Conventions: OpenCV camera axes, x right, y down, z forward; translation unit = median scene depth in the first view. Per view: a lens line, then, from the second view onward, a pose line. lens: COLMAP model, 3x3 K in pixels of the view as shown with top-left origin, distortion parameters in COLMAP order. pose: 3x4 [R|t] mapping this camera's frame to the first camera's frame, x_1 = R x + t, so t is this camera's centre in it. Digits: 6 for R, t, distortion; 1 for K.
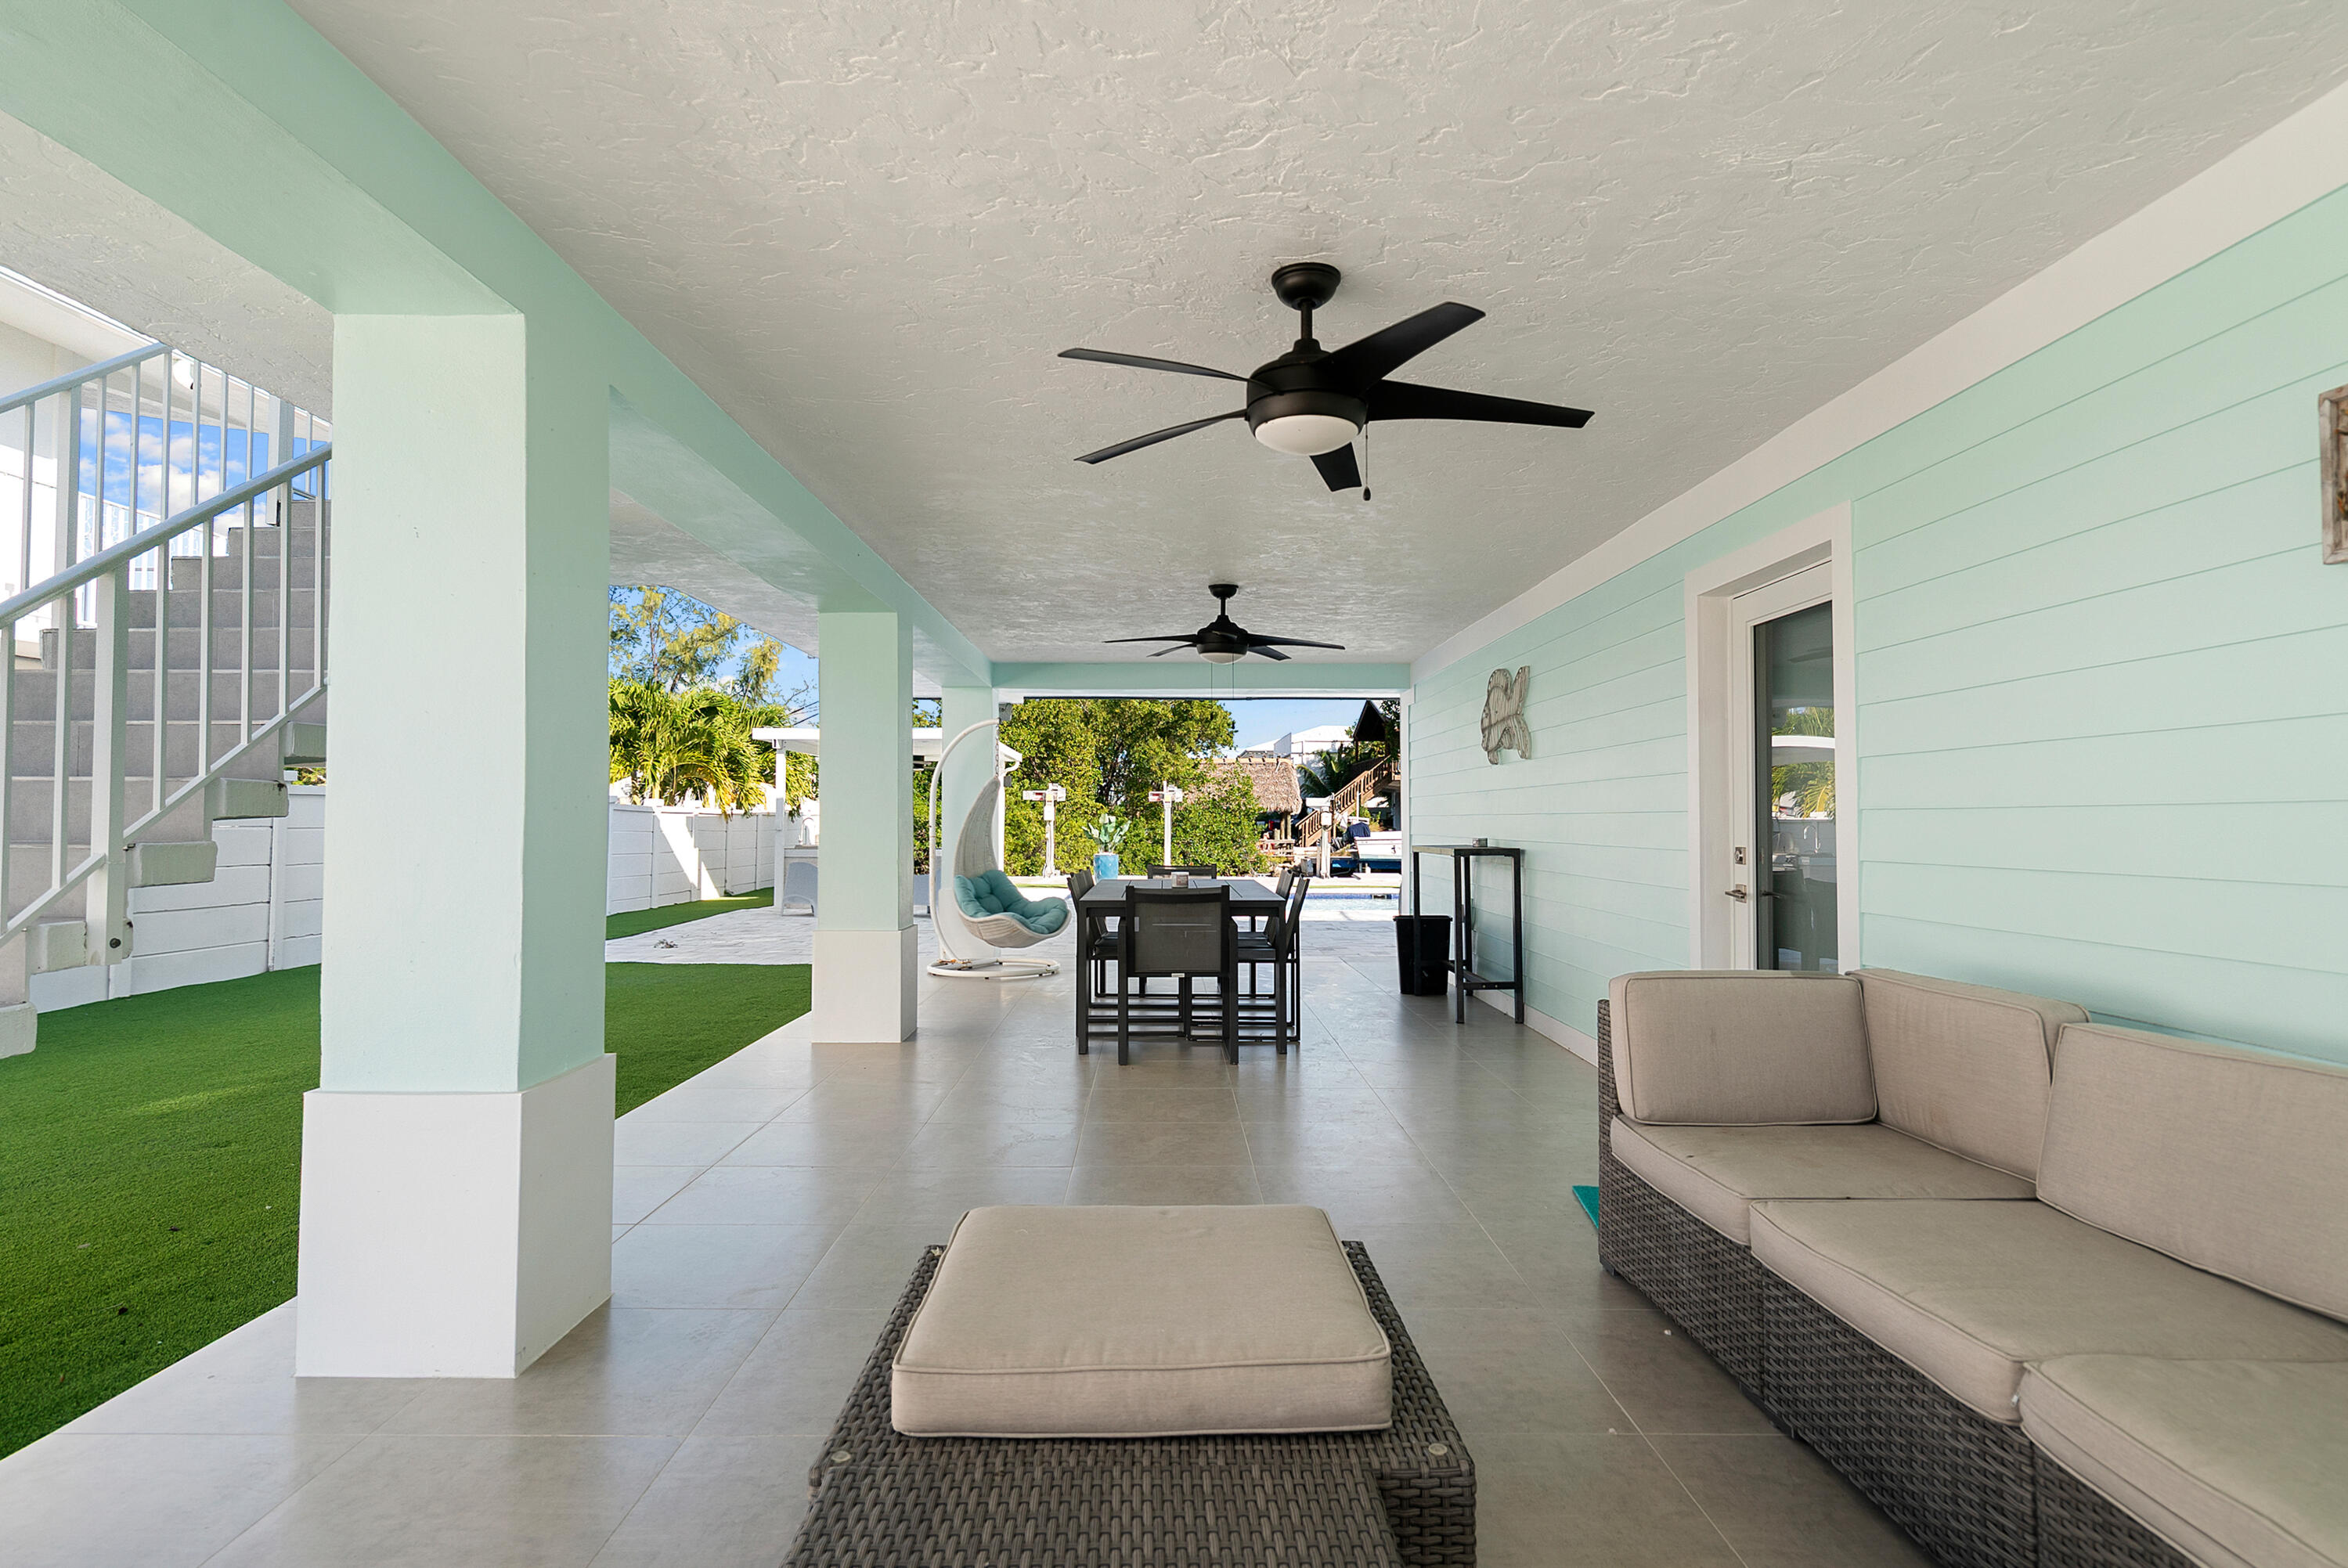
lens RADIAL K [[1234.9, 0, 1174.0], [0, 1234.9, 784.0], [0, 0, 1]] dist [-0.000772, -0.000129]
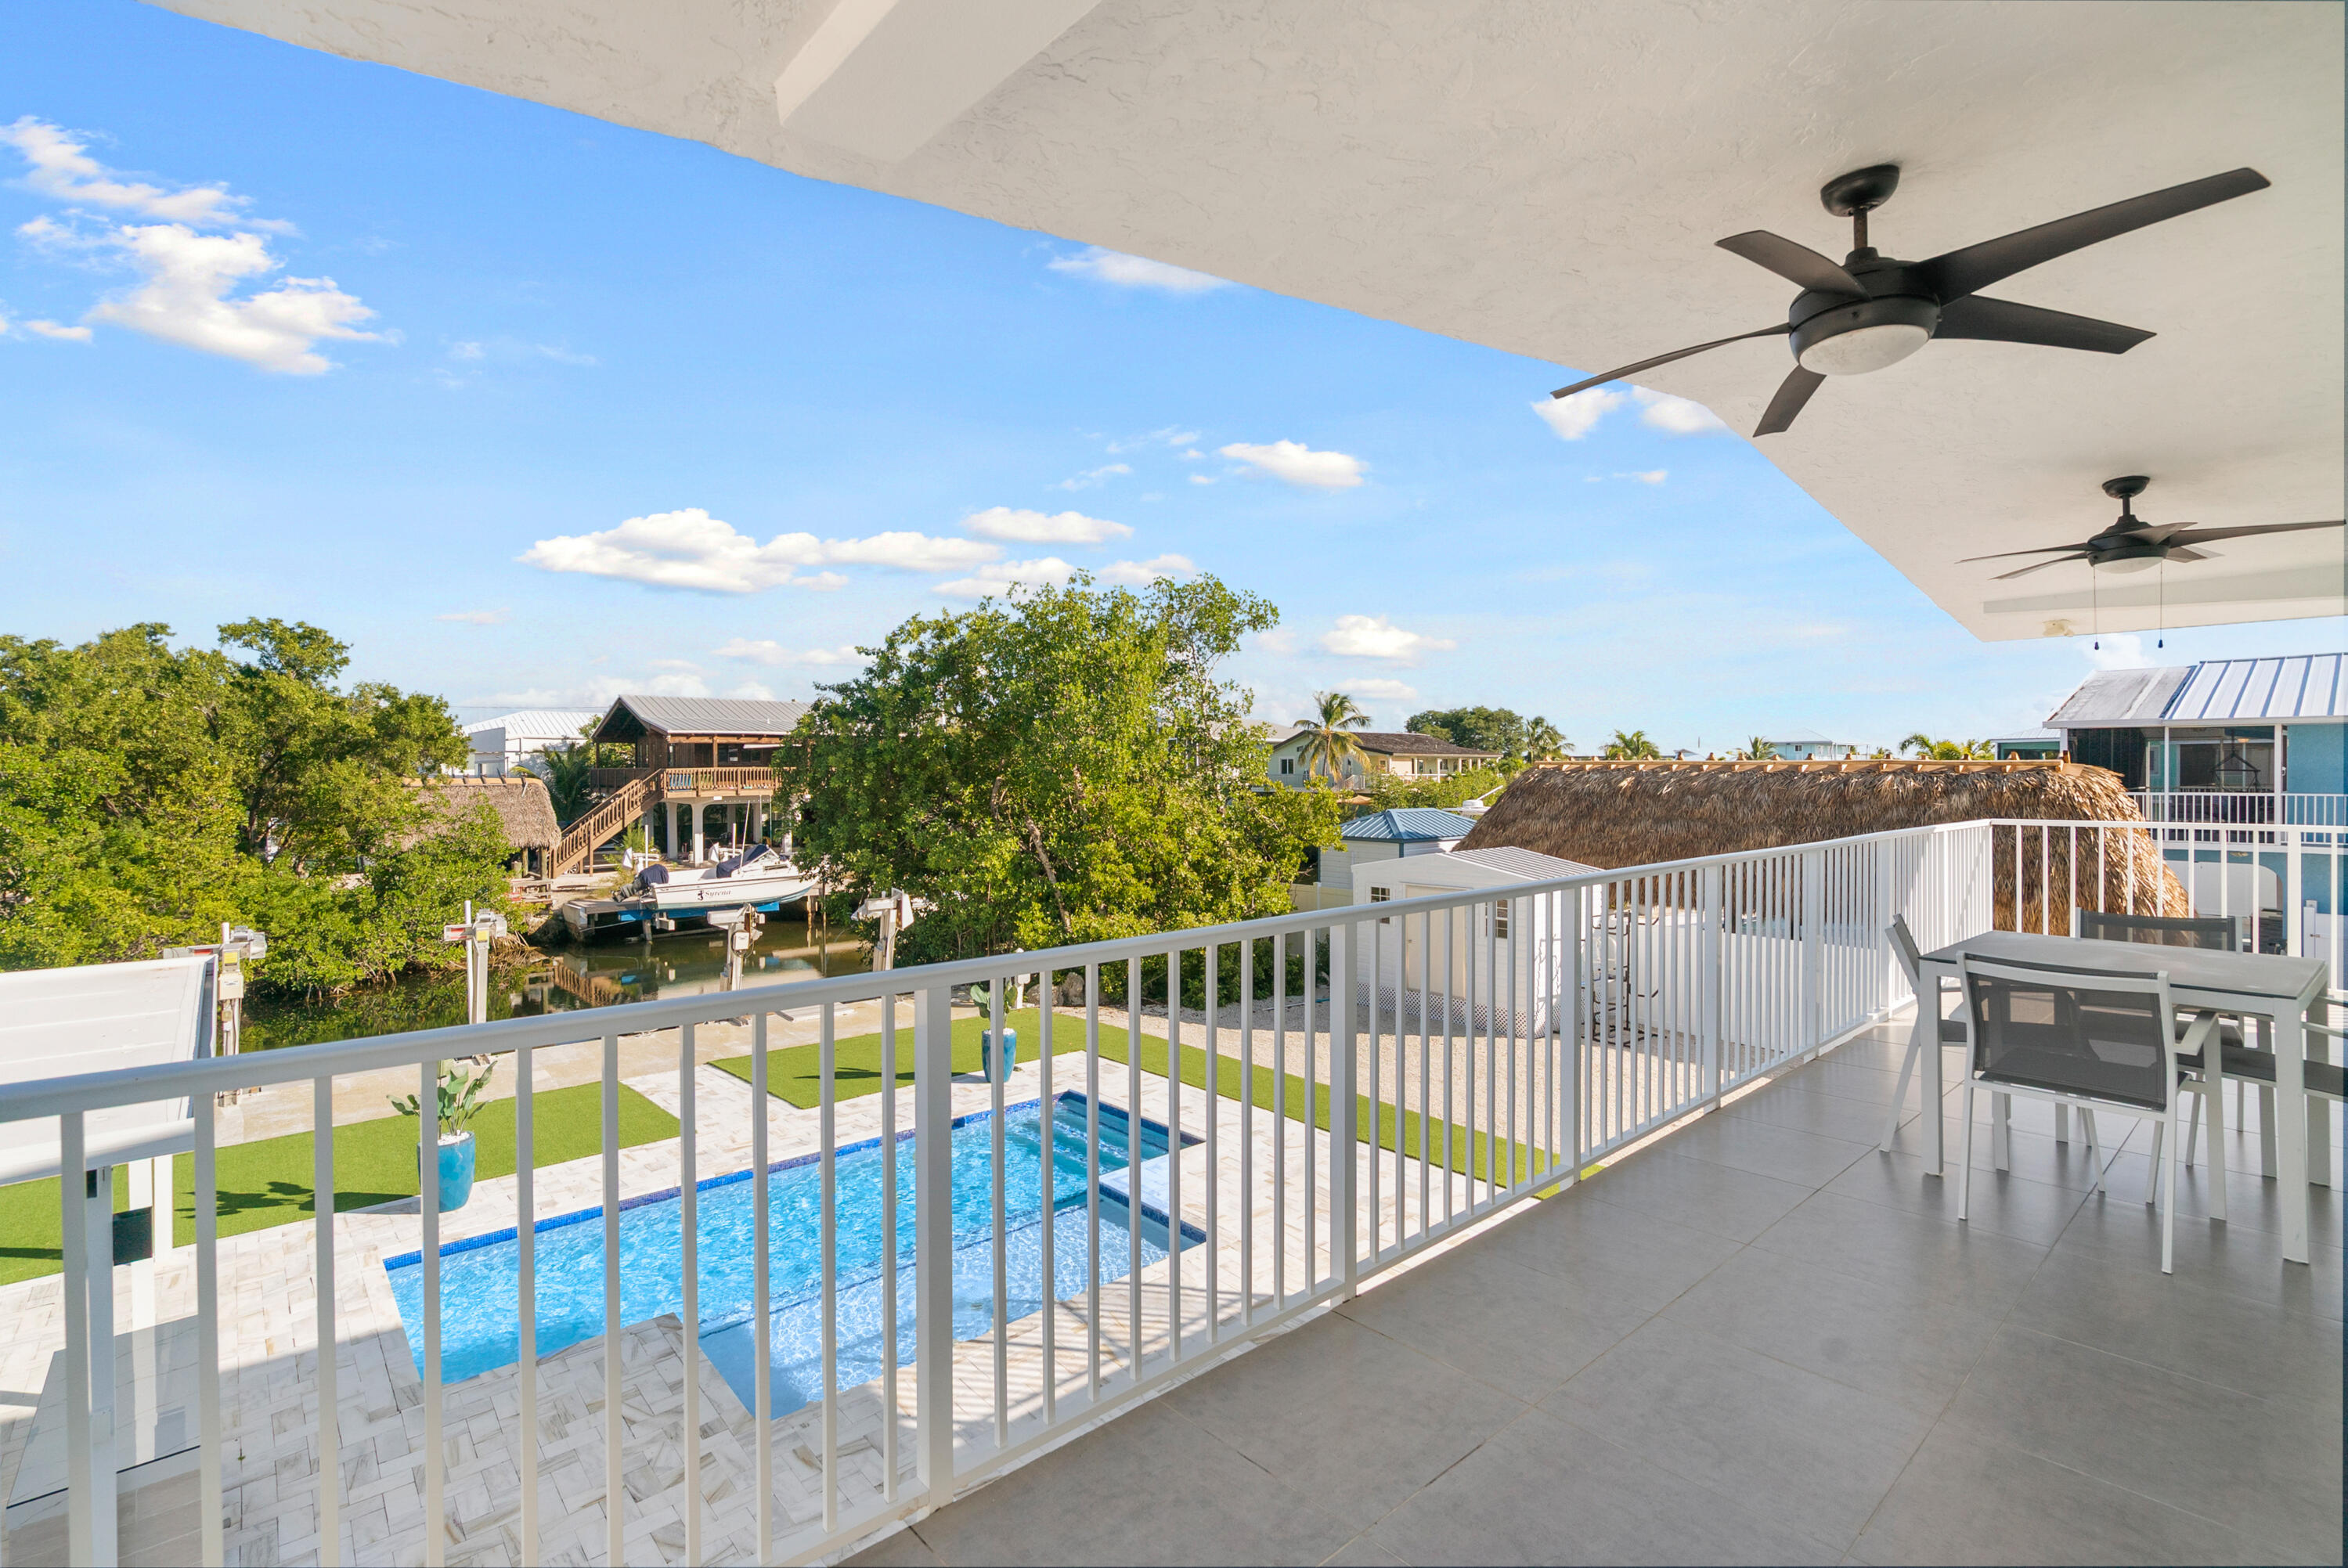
lens RADIAL K [[1060.0, 0, 1163.8], [0, 1060.0, 777.6], [0, 0, 1]] dist [-0.001946, 0.000095]
pose [[0.761335, -0.006623, 0.648325, -0.051202], [-0.014382, 0.999529, 0.027099, -0.050132], [-0.648199, -0.029956, 0.760881, 0.213510]]
